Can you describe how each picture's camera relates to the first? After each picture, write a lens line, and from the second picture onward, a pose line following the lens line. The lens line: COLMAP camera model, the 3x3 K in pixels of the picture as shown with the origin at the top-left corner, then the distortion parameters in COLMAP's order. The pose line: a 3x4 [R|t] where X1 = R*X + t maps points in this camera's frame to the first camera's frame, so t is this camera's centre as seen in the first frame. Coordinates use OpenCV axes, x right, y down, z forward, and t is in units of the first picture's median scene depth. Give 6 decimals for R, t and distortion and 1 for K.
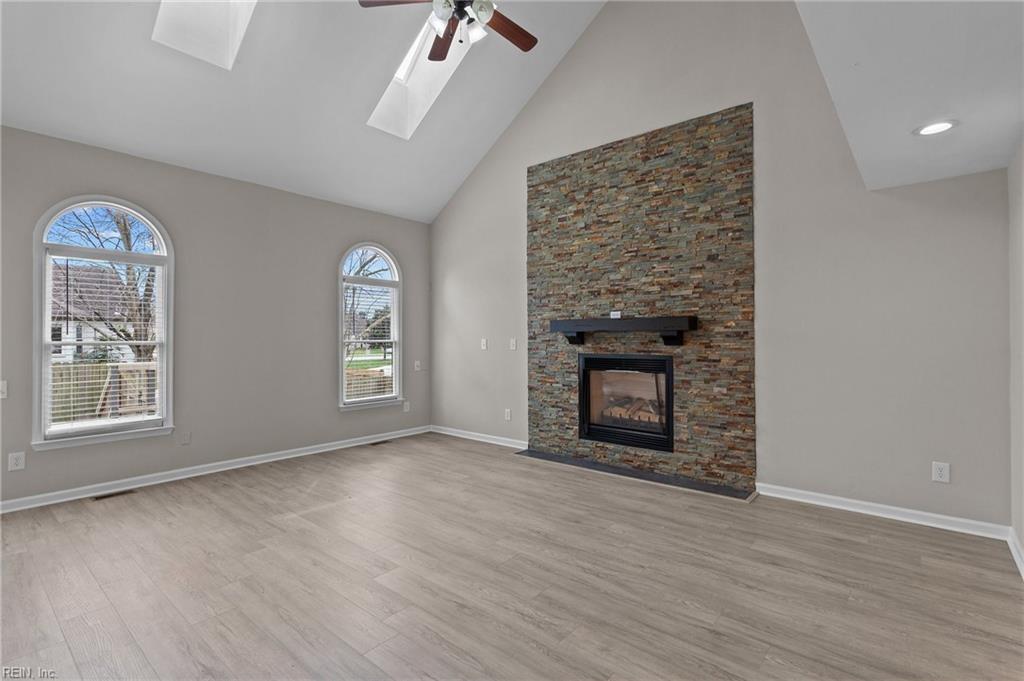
lens RADIAL K [[485.5, 0, 523.7], [0, 485.5, 333.0], [0, 0, 1]] dist [-0.005214, -0.000282]
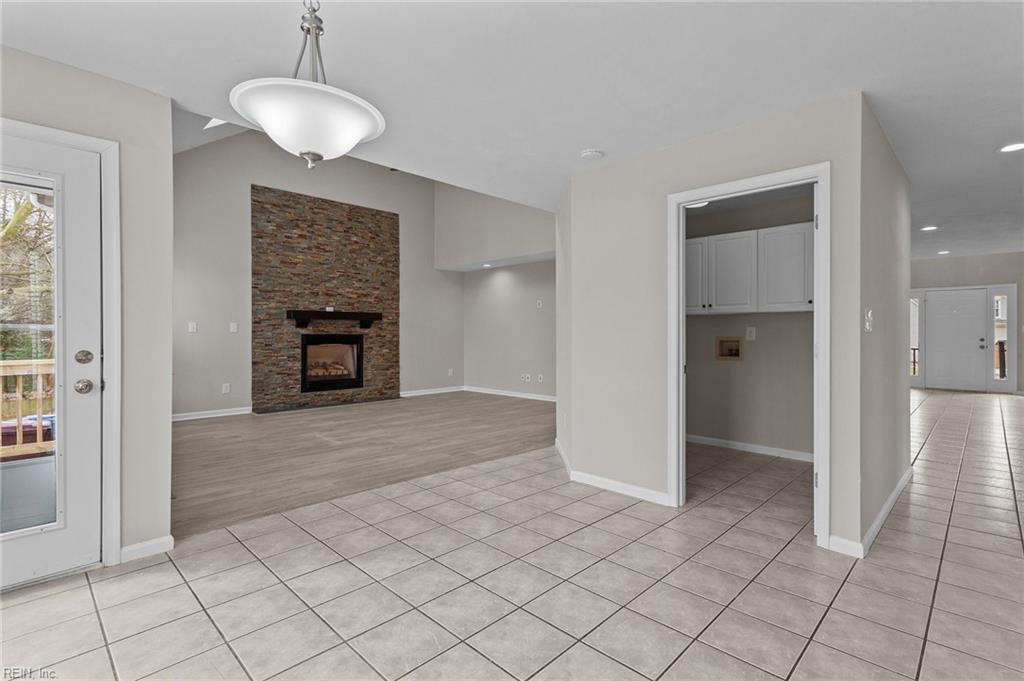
lens RADIAL K [[485.5, 0, 527.1], [0, 485.5, 328.9], [0, 0, 1]] dist [-0.005214, -0.000282]
pose [[0.052114, 0.013753, 0.998546, -1.489631], [-0.007958, 0.999879, -0.013356, 0.046957], [-0.998609, -0.007250, 0.052217, 0.295385]]
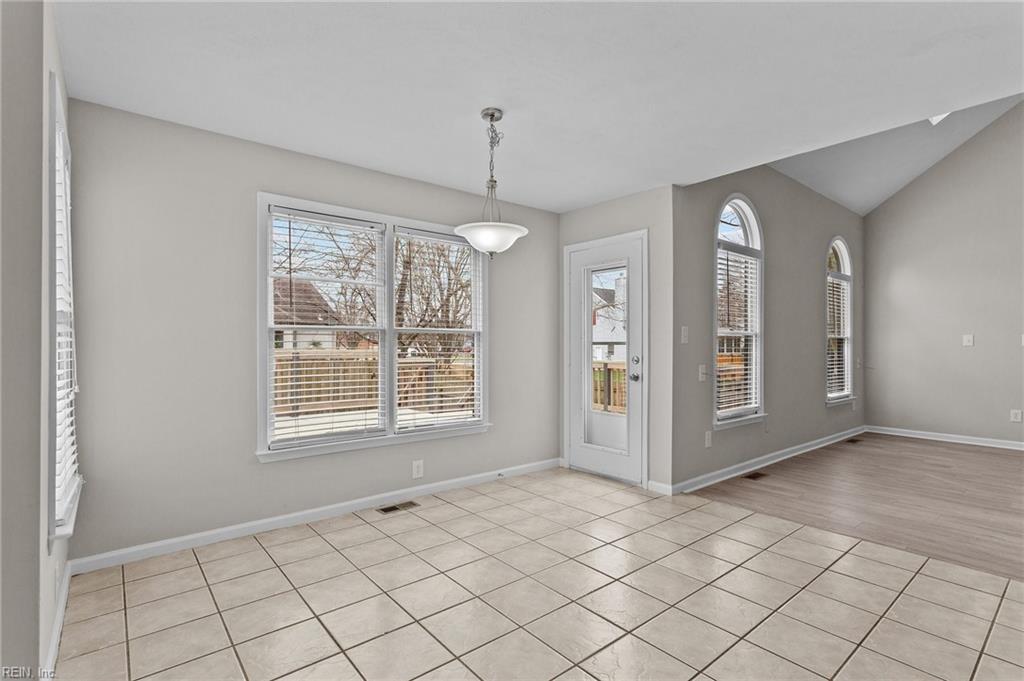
lens RADIAL K [[485.5, 0, 506.5], [0, 485.5, 346.2], [0, 0, 1]] dist [-0.005214, -0.000282]
pose [[0.981766, 0.008562, -0.189899, -1.062216], [-0.006516, 0.999914, 0.011393, 0.039734], [0.189981, -0.009948, 0.981737, -0.120025]]
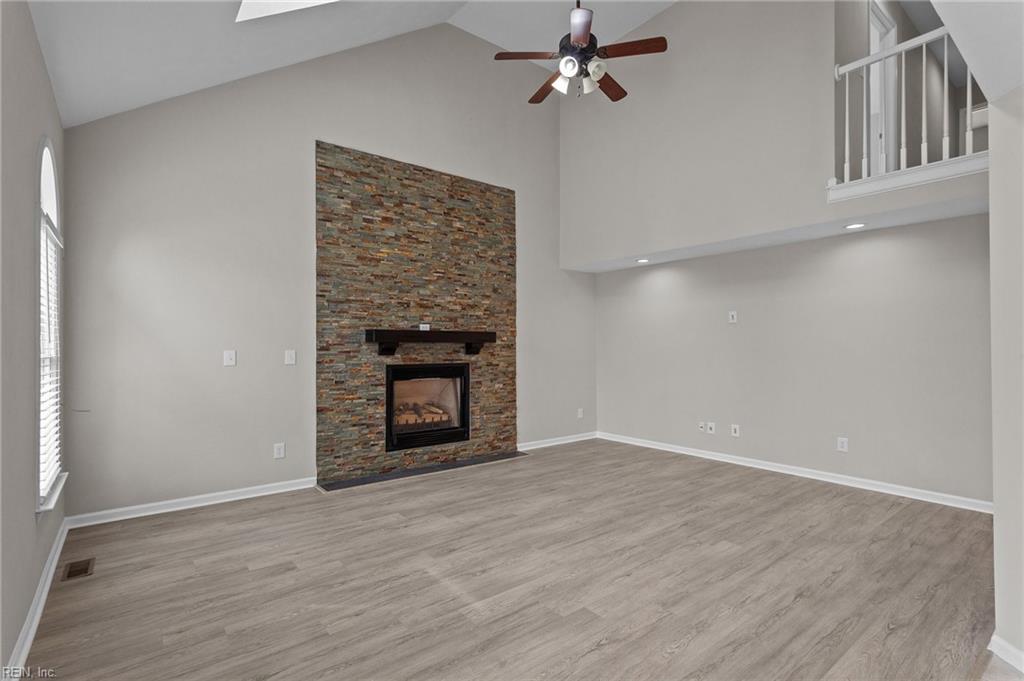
lens RADIAL K [[485.5, 0, 516.2], [0, 485.5, 339.2], [0, 0, 1]] dist [-0.005214, -0.000282]
pose [[0.199375, 0.016966, 0.979776, -0.908591], [-0.009088, 0.999839, -0.015464, 0.004411], [-0.979881, -0.005821, 0.199497, 0.637544]]
